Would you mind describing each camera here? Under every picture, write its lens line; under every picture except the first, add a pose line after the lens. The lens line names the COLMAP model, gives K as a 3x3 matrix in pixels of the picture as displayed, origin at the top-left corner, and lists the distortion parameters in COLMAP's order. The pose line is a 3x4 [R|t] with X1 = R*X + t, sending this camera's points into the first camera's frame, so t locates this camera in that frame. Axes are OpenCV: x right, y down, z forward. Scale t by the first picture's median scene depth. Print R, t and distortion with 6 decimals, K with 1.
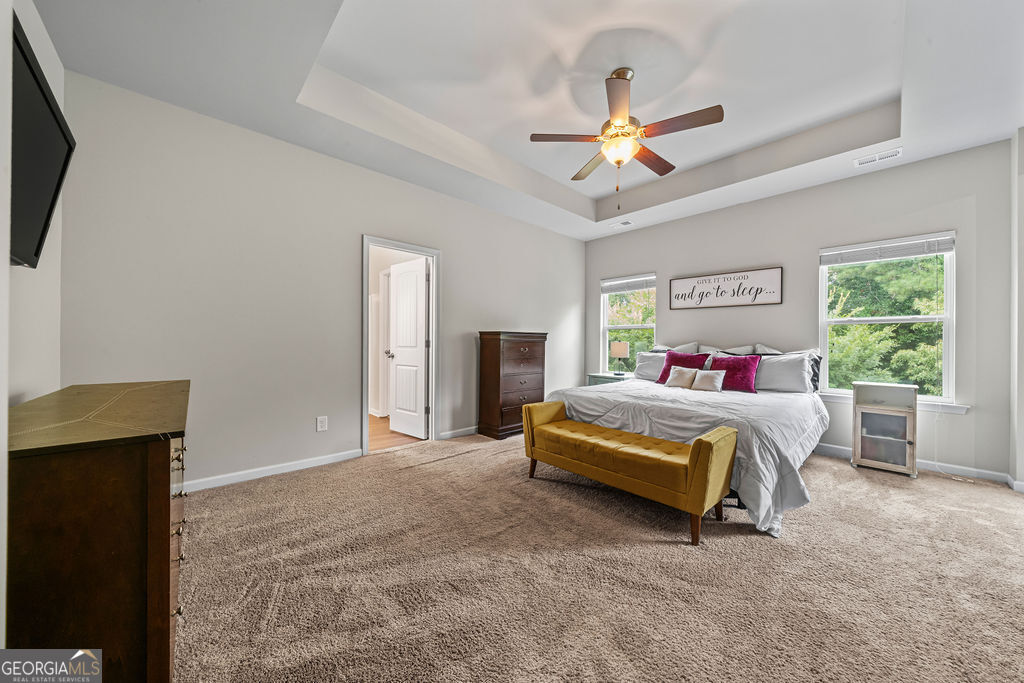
lens RADIAL K [[359.6, 0, 513.9], [0, 359.6, 342.1], [0, 0, 1]] dist [-0.005251, 0.000370]
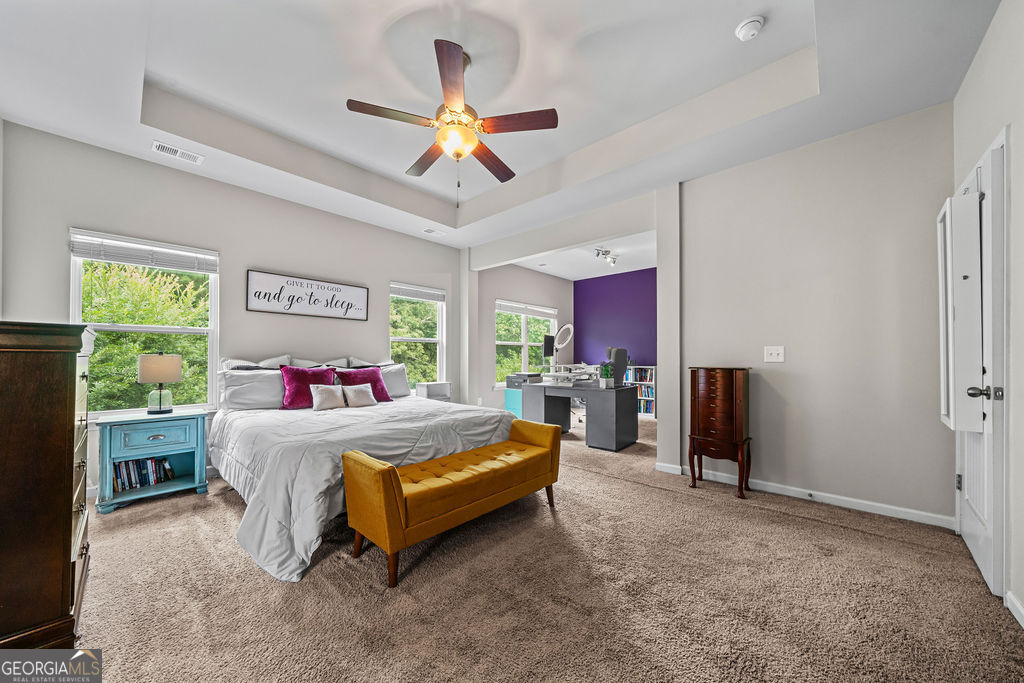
lens RADIAL K [[359.6, 0, 516.8], [0, 359.6, 355.9], [0, 0, 1]] dist [-0.005251, 0.000370]
pose [[-0.103422, -0.005481, 0.994622, -0.398703], [-0.002785, 0.999982, 0.005221, -0.003936], [-0.994634, -0.002230, -0.103436, 0.613819]]
